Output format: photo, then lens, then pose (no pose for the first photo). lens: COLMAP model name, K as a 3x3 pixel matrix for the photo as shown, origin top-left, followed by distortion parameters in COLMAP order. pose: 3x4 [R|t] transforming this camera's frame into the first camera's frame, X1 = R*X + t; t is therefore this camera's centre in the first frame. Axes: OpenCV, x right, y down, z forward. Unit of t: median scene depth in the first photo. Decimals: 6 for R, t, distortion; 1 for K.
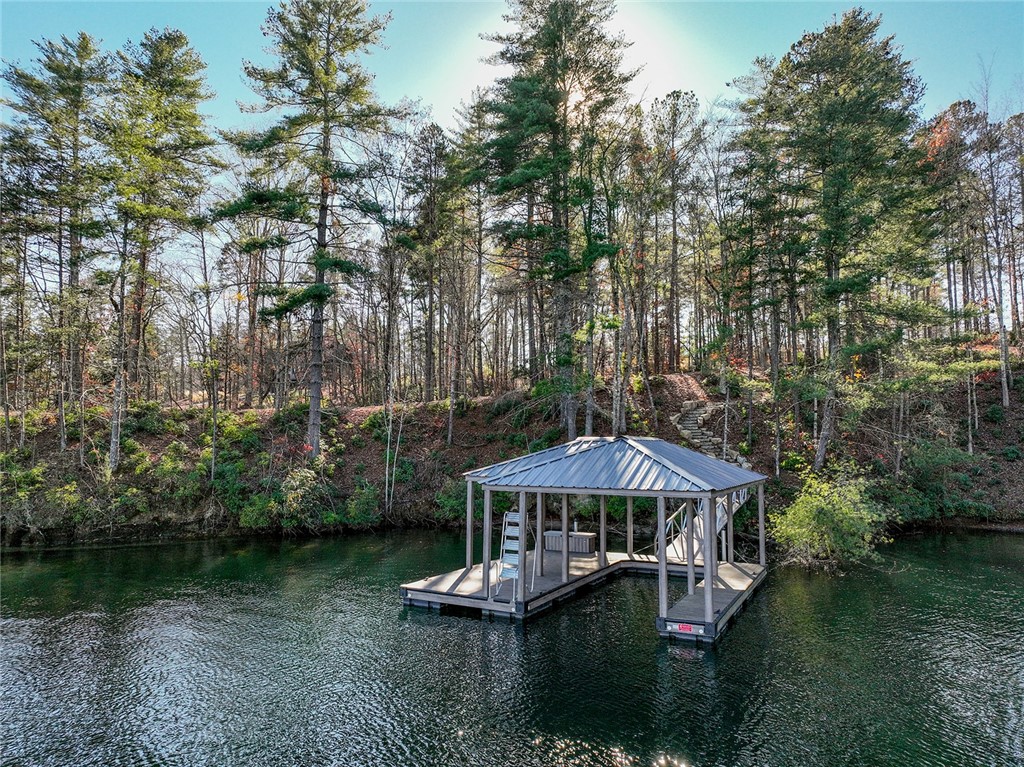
lens RADIAL K [[719.0, 0, 508.9], [0, 719.0, 382.8], [0, 0, 1]] dist [0.003465, 0.002496]
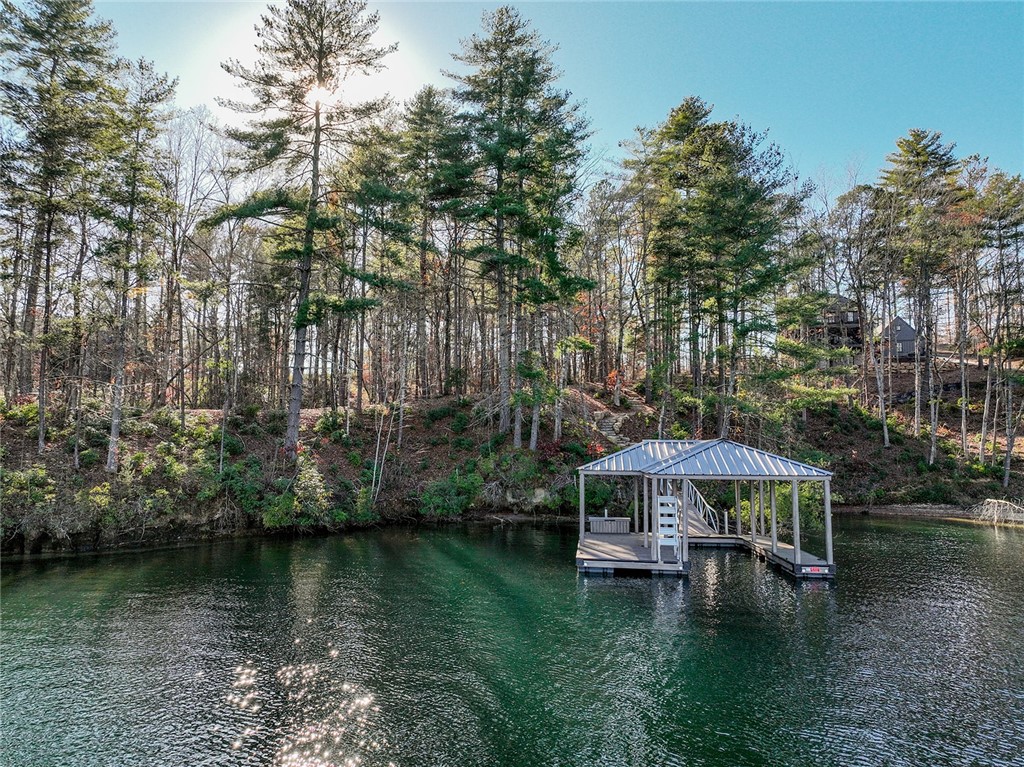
lens RADIAL K [[719.0, 0, 508.9], [0, 719.0, 382.8], [0, 0, 1]] dist [0.003465, 0.002496]
pose [[0.935435, 0.036772, 0.351582, -0.450219], [-0.032924, 0.999315, -0.016918, 0.004571], [-0.351963, 0.004250, 0.936004, -0.075393]]
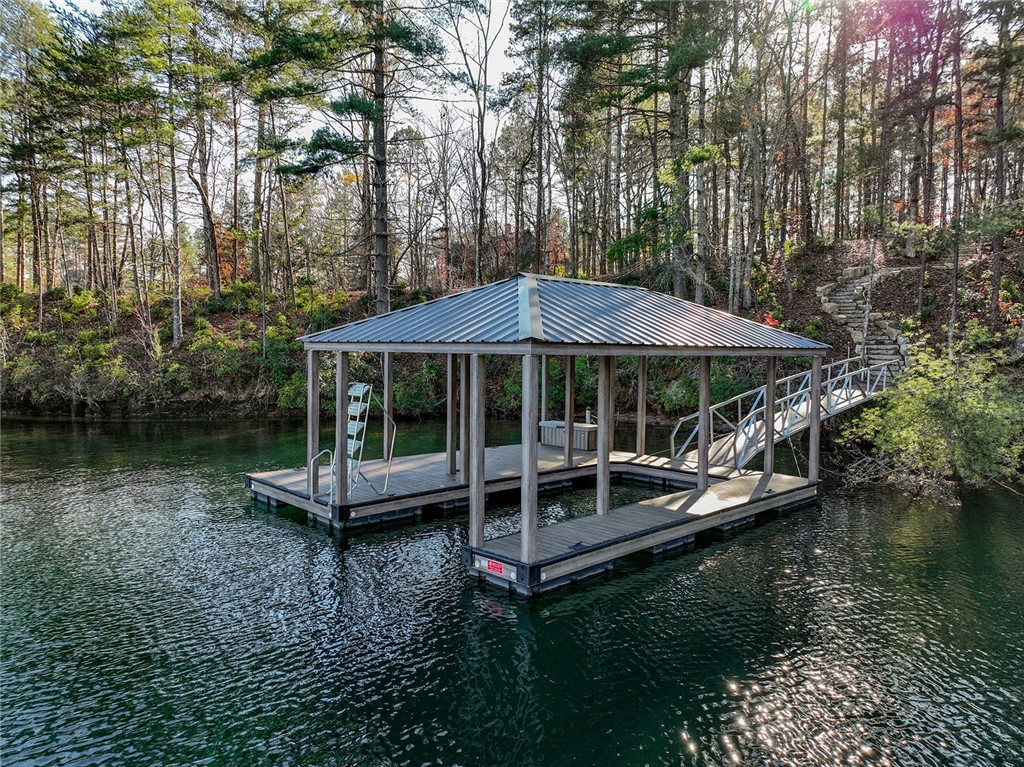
lens RADIAL K [[722.8, 0, 512.4], [0, 722.8, 371.8], [0, 0, 1]] dist [-0.024555, 0.000220]
pose [[0.946012, 0.014980, -0.323784, 0.237963], [0.024496, 0.992771, 0.117501, 0.055747], [0.323204, -0.119089, 0.938806, 0.238152]]
